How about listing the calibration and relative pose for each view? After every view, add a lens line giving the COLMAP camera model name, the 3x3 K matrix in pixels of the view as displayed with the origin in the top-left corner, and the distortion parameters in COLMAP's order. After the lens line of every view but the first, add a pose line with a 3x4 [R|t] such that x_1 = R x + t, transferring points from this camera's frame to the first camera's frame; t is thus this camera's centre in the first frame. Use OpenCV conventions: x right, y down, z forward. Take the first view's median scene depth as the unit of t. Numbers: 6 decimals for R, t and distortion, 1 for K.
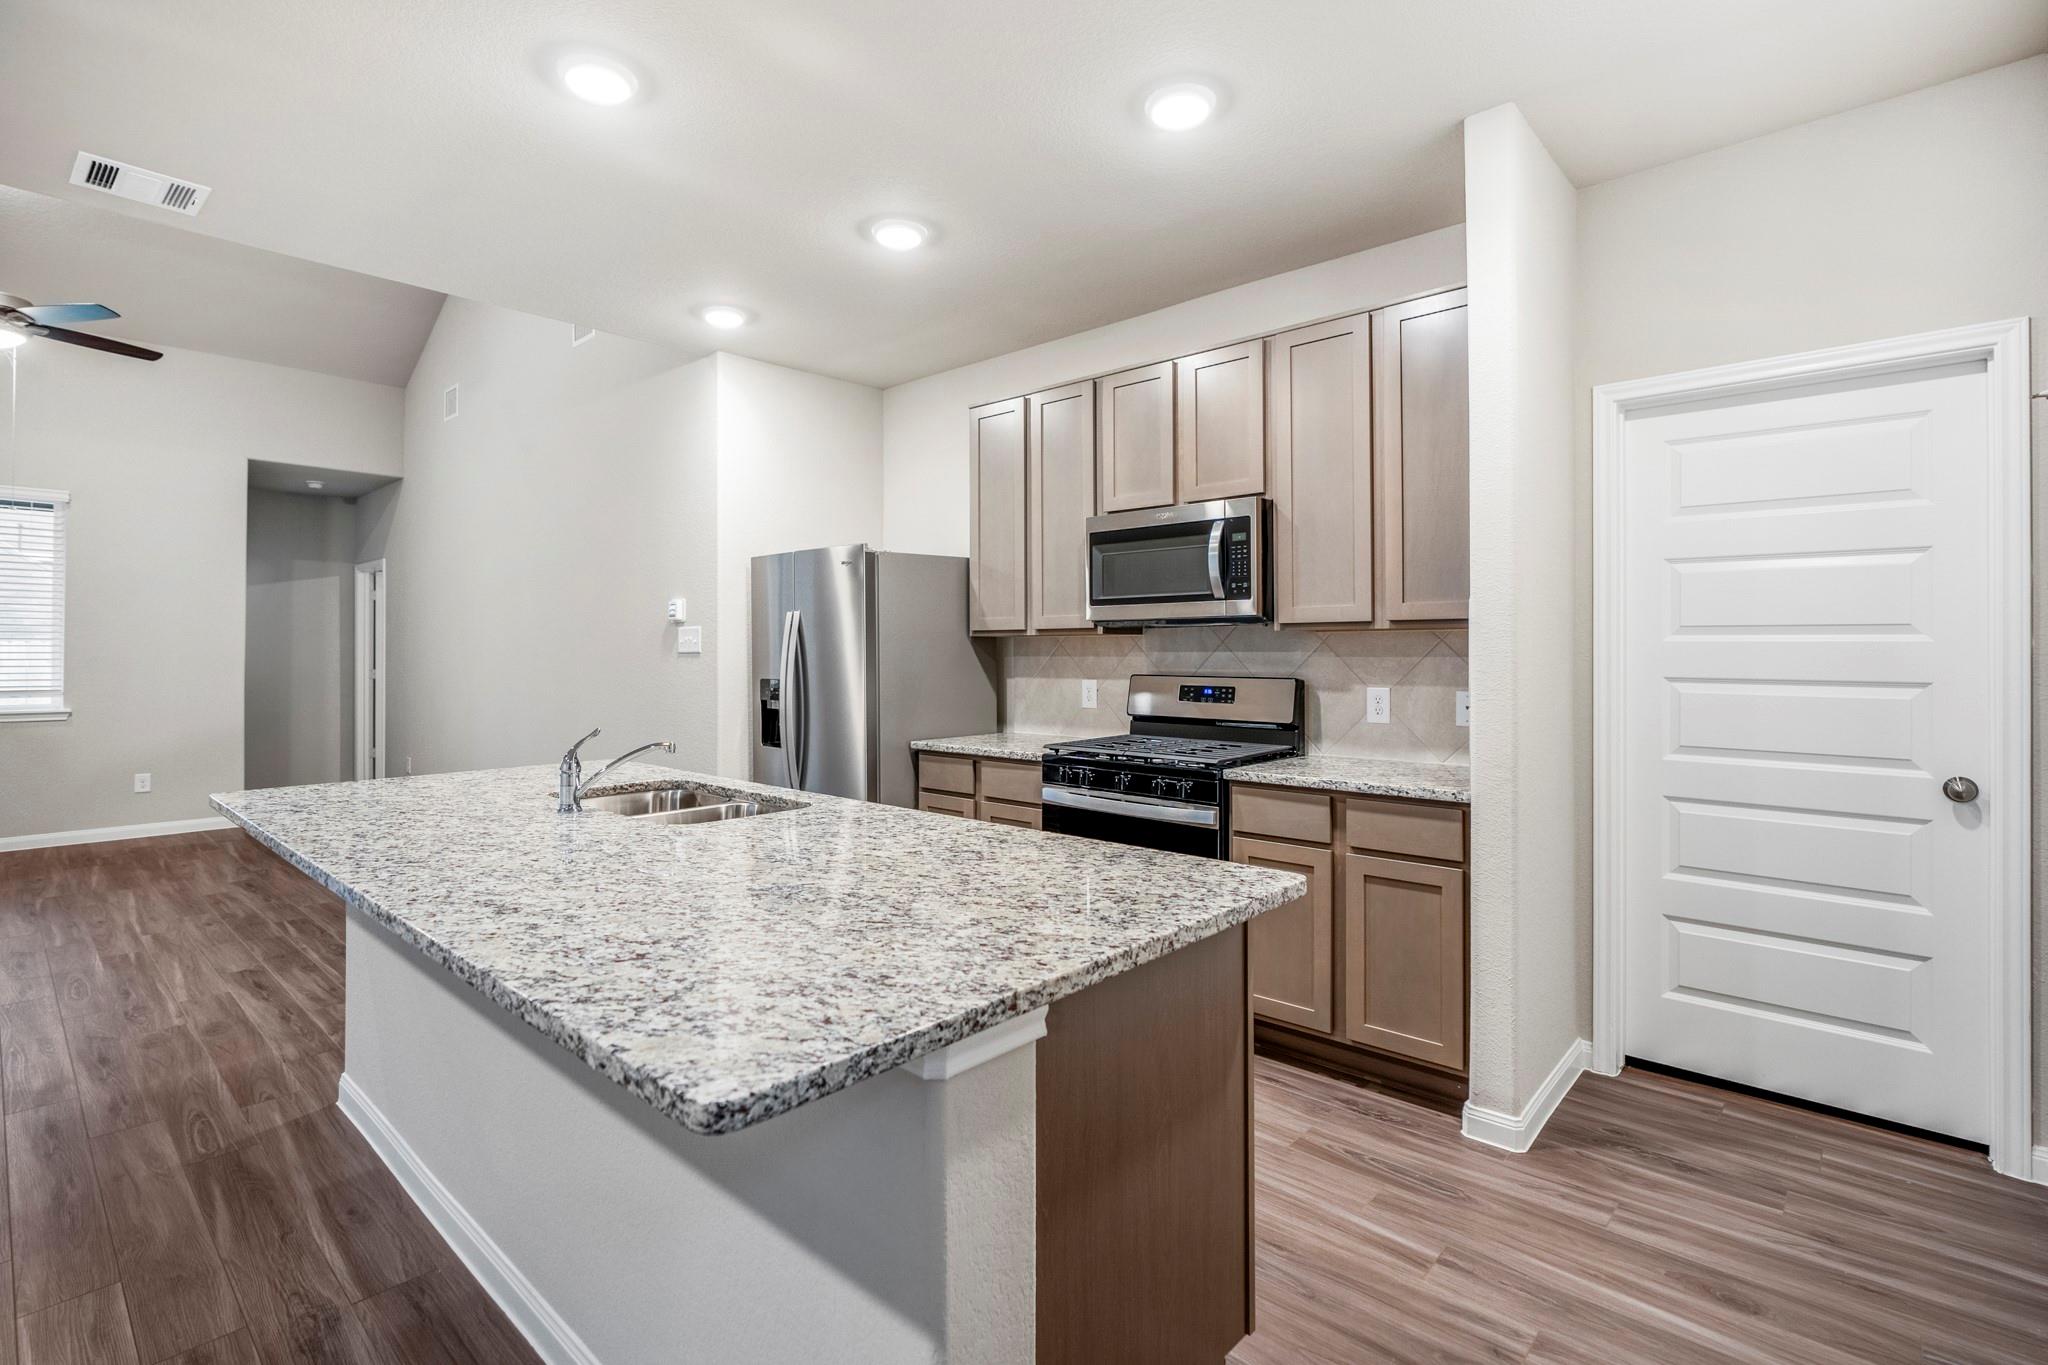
lens RADIAL K [[959.5, 0, 1018.4], [0, 959.5, 646.8], [0, 0, 1]] dist [-0.002947, -0.000979]
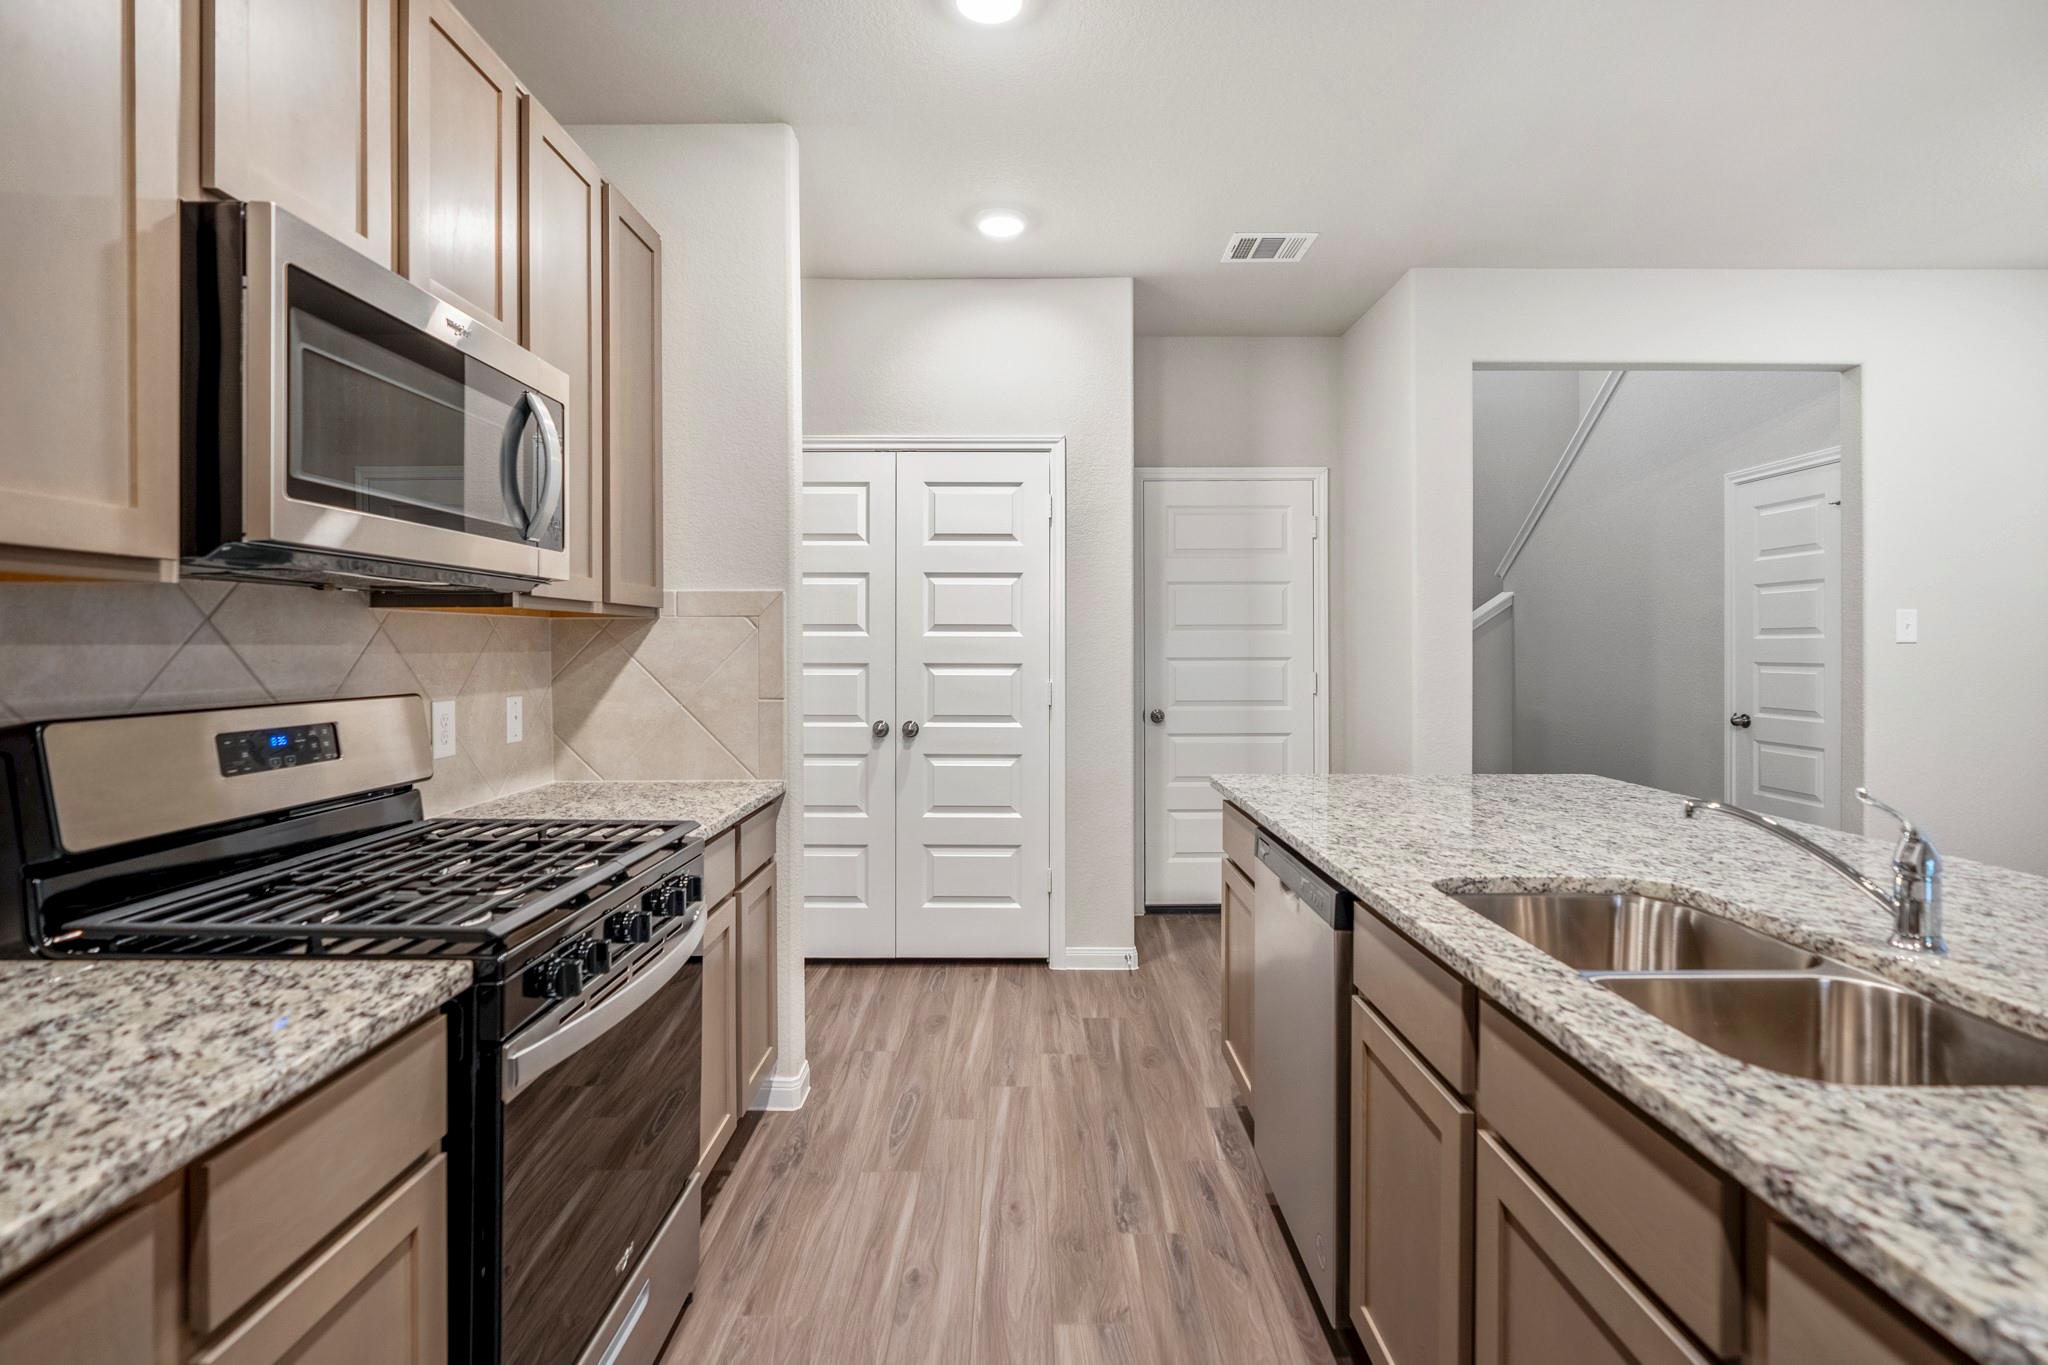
lens RADIAL K [[964.0, 0, 1031.2], [0, 964.0, 647.0], [0, 0, 1]] dist [-0.001981, 0.000106]
pose [[-0.683697, 0.003465, 0.729757, -0.320832], [0.000258, 0.999990, -0.004507, 0.008368], [-0.729766, -0.002893, -0.683691, 1.039678]]
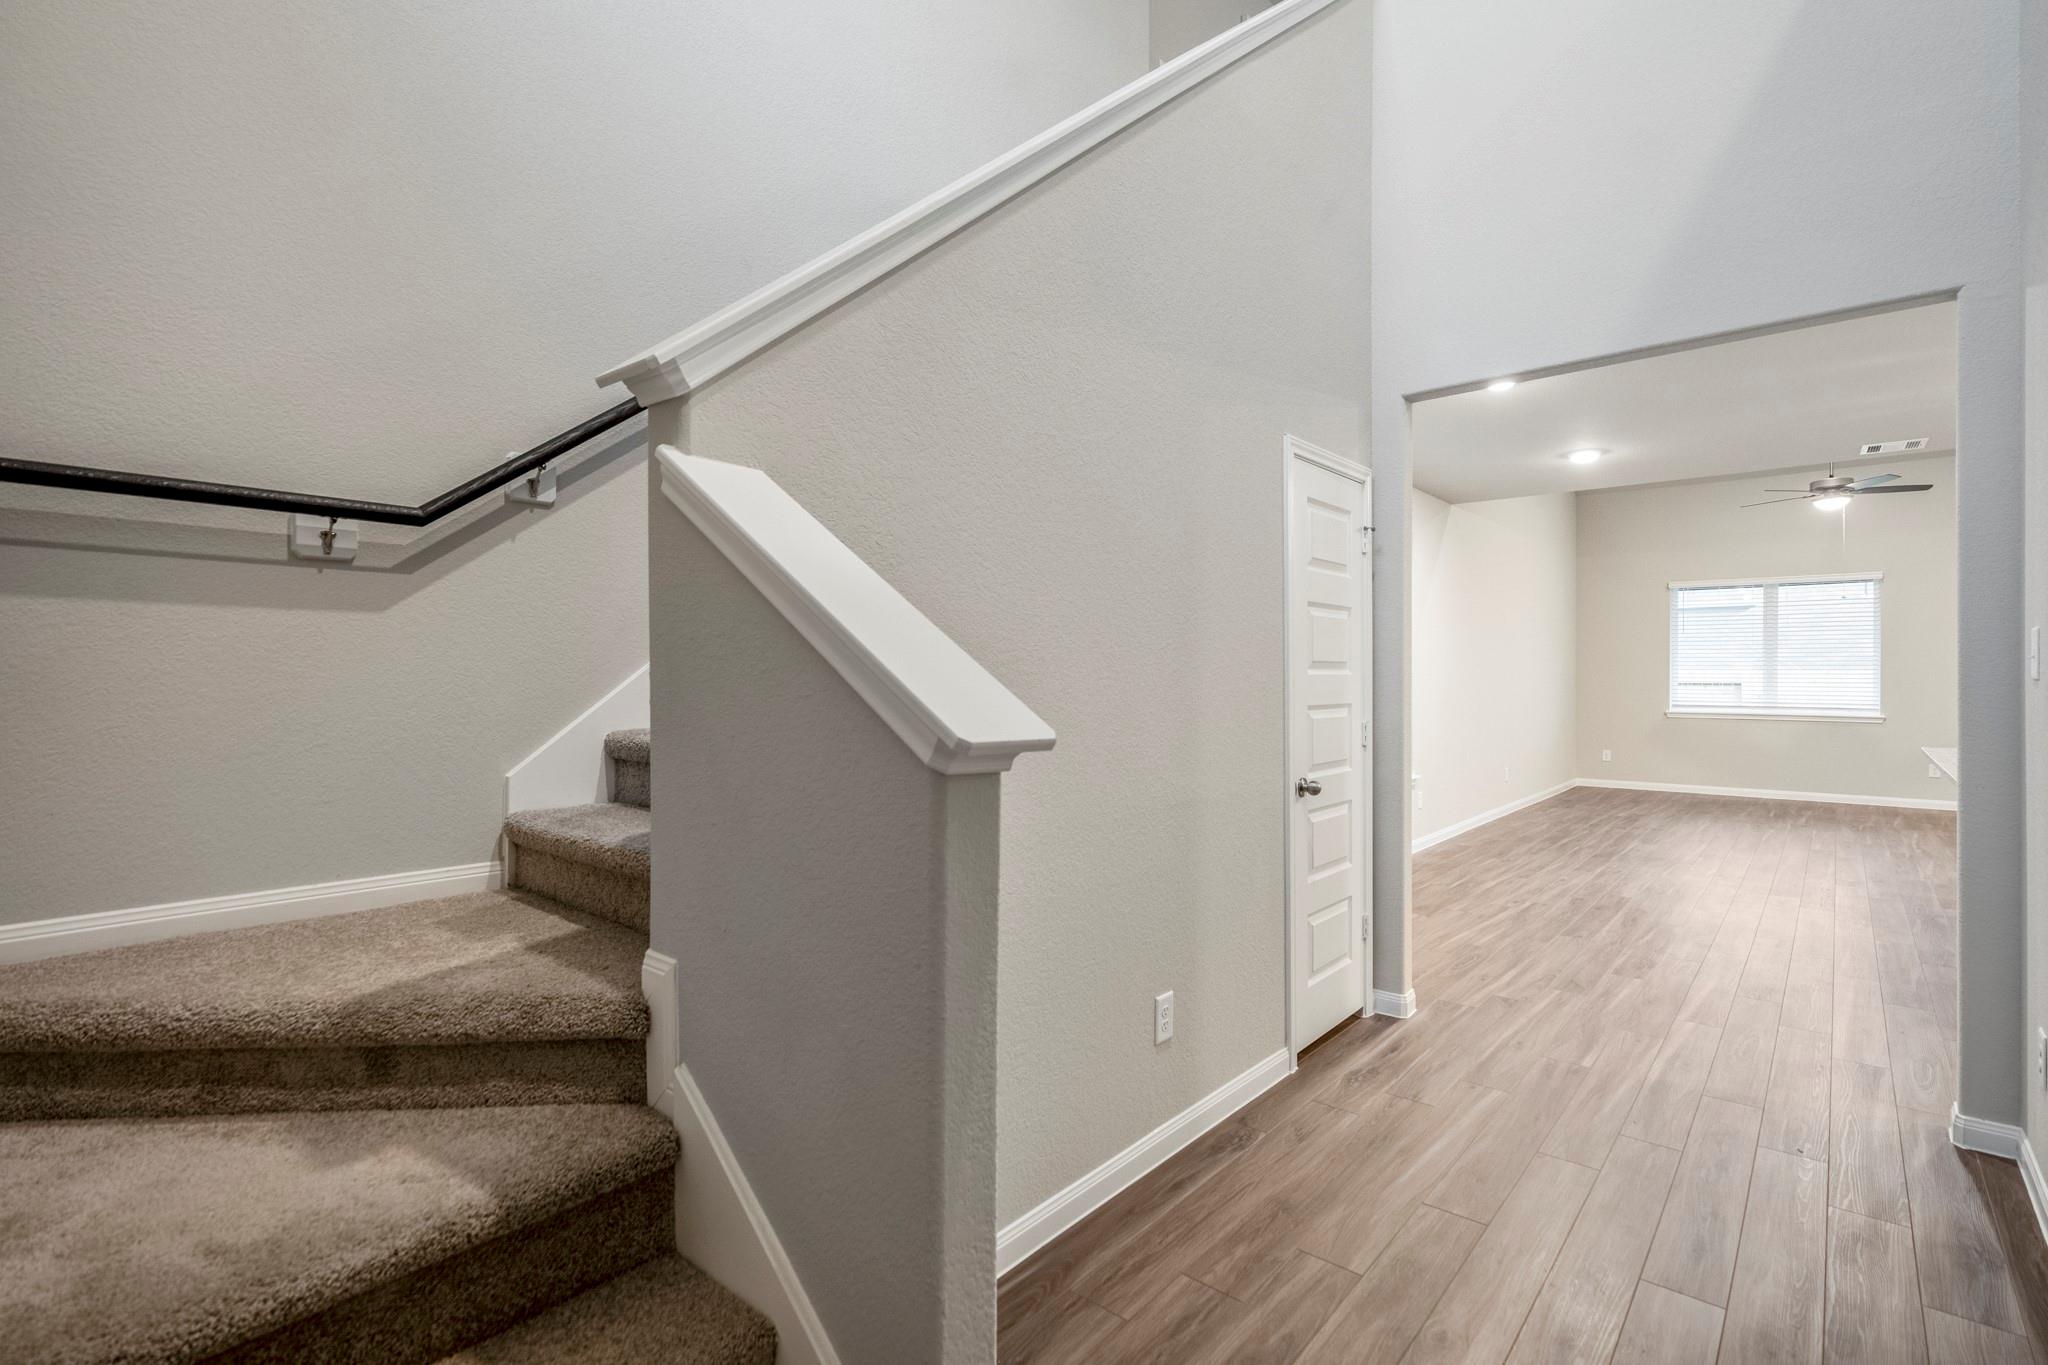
lens RADIAL K [[958.4, 0, 1024.0], [0, 958.4, 682.5], [0, 0, 1]] dist [-0.002125, 0.000415]
pose [[0.039690, 0.006743, -0.999189, 0.797480], [0.004995, 0.999963, 0.006947, -0.008625], [0.999200, -0.005267, 0.039654, -0.719682]]
